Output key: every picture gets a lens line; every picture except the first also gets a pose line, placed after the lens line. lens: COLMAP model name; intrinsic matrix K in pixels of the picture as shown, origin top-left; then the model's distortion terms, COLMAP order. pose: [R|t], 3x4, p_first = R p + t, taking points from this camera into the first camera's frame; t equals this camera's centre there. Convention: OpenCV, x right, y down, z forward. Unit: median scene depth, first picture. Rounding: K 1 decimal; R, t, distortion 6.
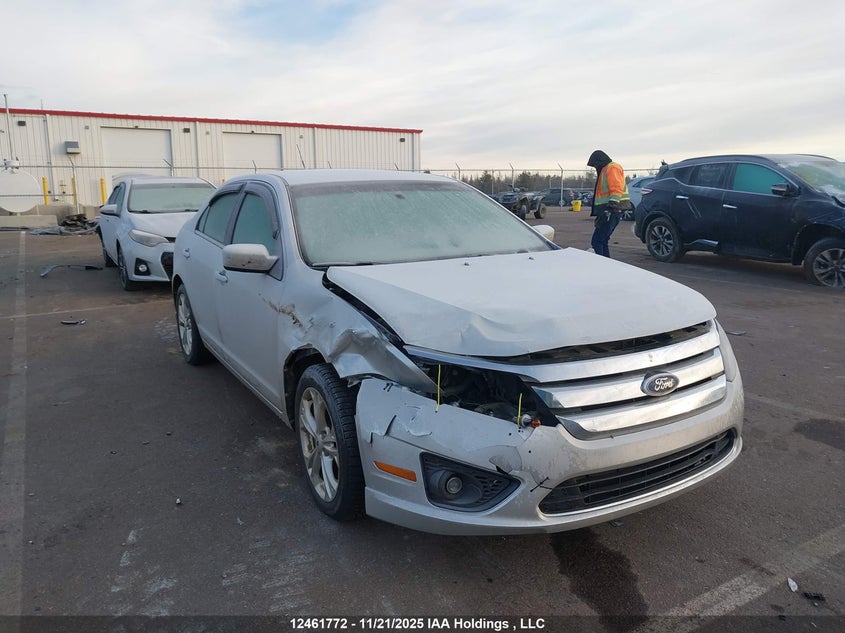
lens RADIAL K [[652.2, 0, 430.4], [0, 652.2, 314.2], [0, 0, 1]] dist [0.063600, -0.078431]
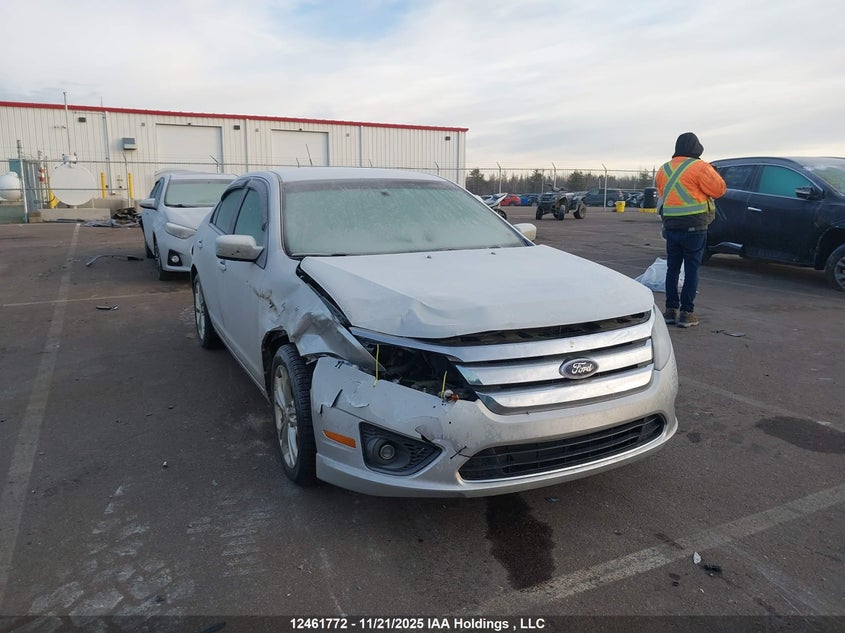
lens RADIAL K [[653.2, 0, 423.0], [0, 653.2, 314.4], [0, 0, 1]] dist [0.077300, -0.110583]
pose [[0.996912, 0.026986, -0.073751, 0.127496], [-0.026840, 0.999635, 0.002964, 0.015596], [0.073804, -0.000975, 0.997272, -0.082122]]
